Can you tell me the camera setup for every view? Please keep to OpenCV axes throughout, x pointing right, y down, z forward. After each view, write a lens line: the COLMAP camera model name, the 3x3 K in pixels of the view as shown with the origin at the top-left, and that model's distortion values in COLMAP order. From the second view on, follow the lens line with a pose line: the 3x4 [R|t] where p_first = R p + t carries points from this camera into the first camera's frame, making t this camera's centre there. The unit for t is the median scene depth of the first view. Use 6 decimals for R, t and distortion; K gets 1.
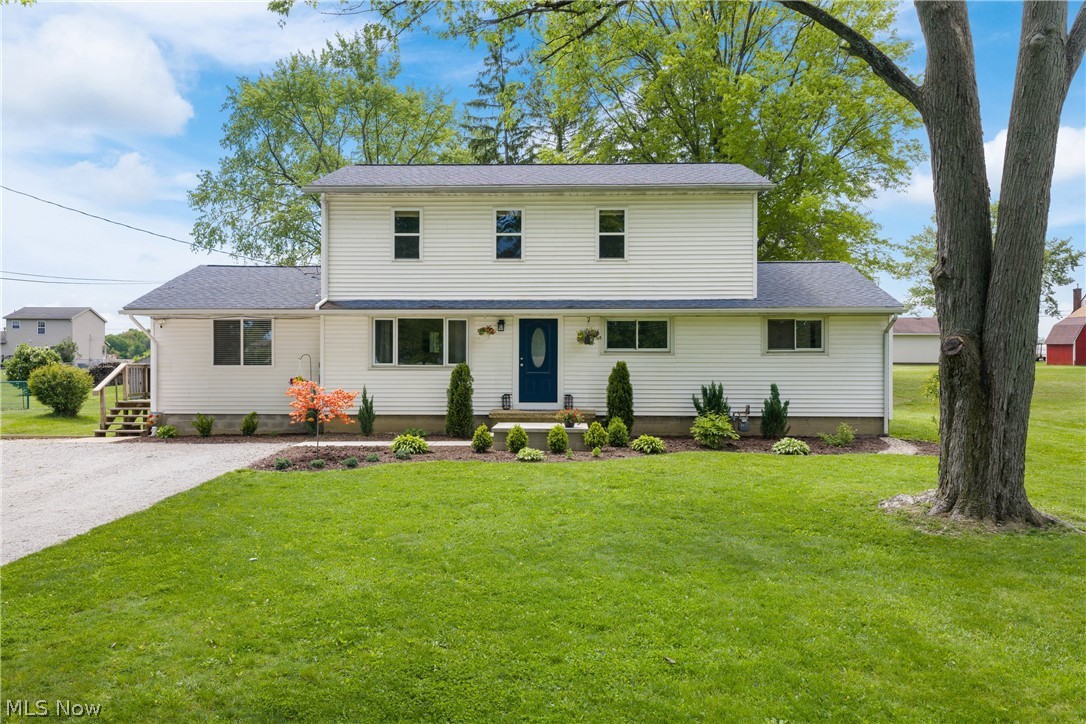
lens RADIAL K [[876.5, 0, 497.0], [0, 876.5, 381.3], [0, 0, 1]] dist [0.011434, 0.002041]
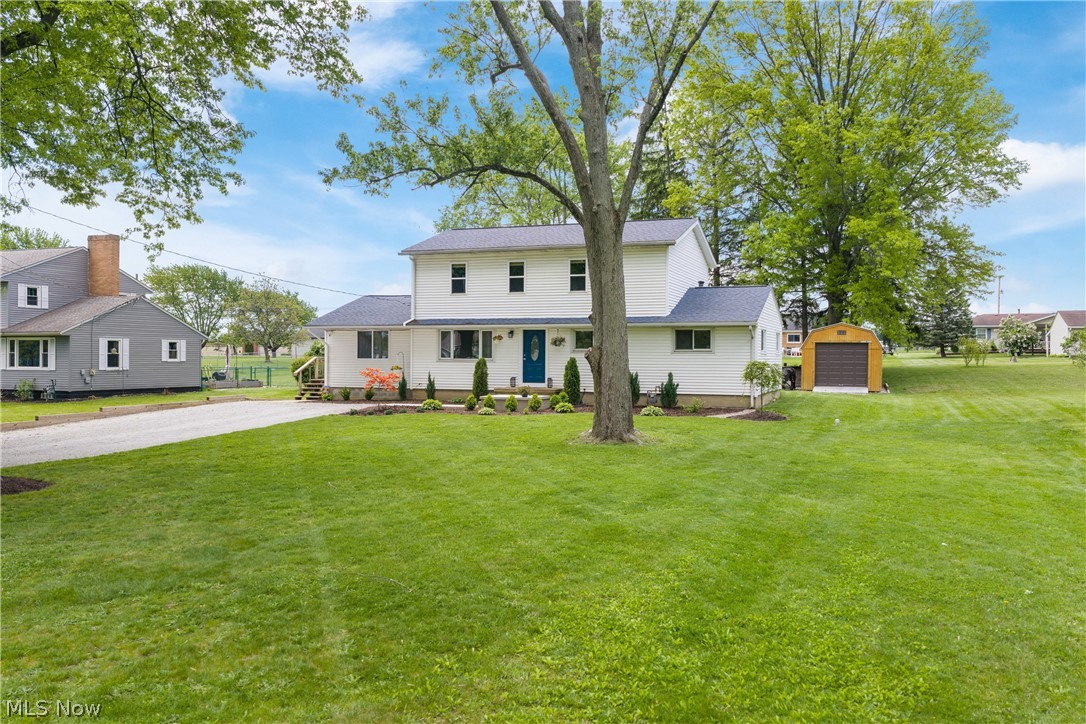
lens RADIAL K [[838.4, 0, 518.1], [0, 838.4, 363.1], [0, 0, 1]] dist [0.001447, 0.001831]
pose [[0.952273, 0.005904, -0.305191, 0.482547], [-0.008288, 0.999944, -0.006514, -0.001231], [0.305135, 0.008732, 0.952269, -0.449845]]
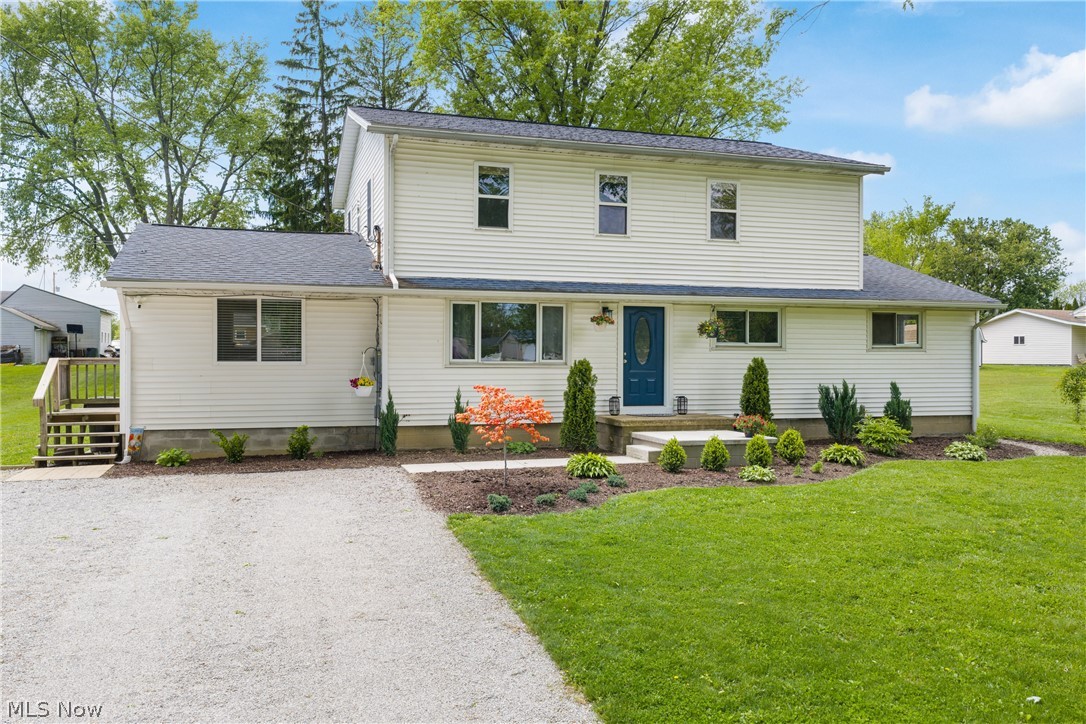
lens RADIAL K [[892.4, 0, 511.2], [0, 892.4, 365.2], [0, 0, 1]] dist [0.000078, -0.002199]
pose [[0.938427, -0.001290, 0.345474, -0.369783], [0.004736, 0.999947, -0.009132, -0.007754], [-0.345444, 0.010206, 0.938384, 0.241884]]
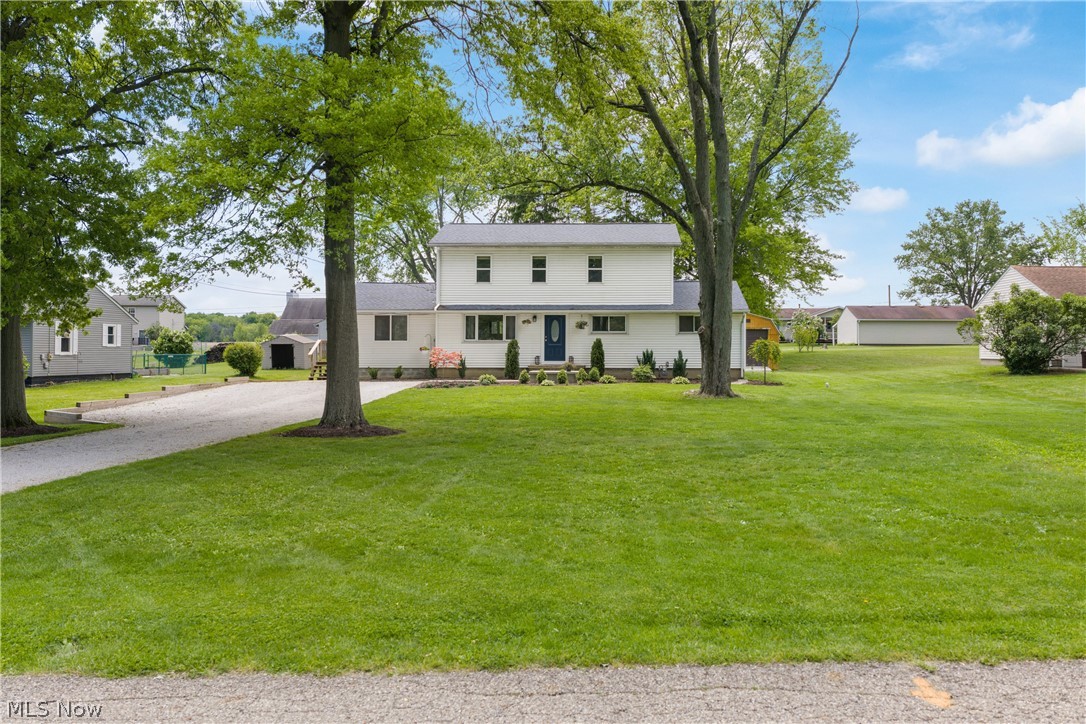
lens RADIAL K [[892.4, 0, 511.2], [0, 892.4, 365.2], [0, 0, 1]] dist [0.000078, -0.002199]
pose [[0.999496, 0.001529, -0.031709, 0.015010], [-0.001540, 0.999999, -0.000332, 0.034078], [0.031708, 0.000381, 0.999497, -0.867522]]
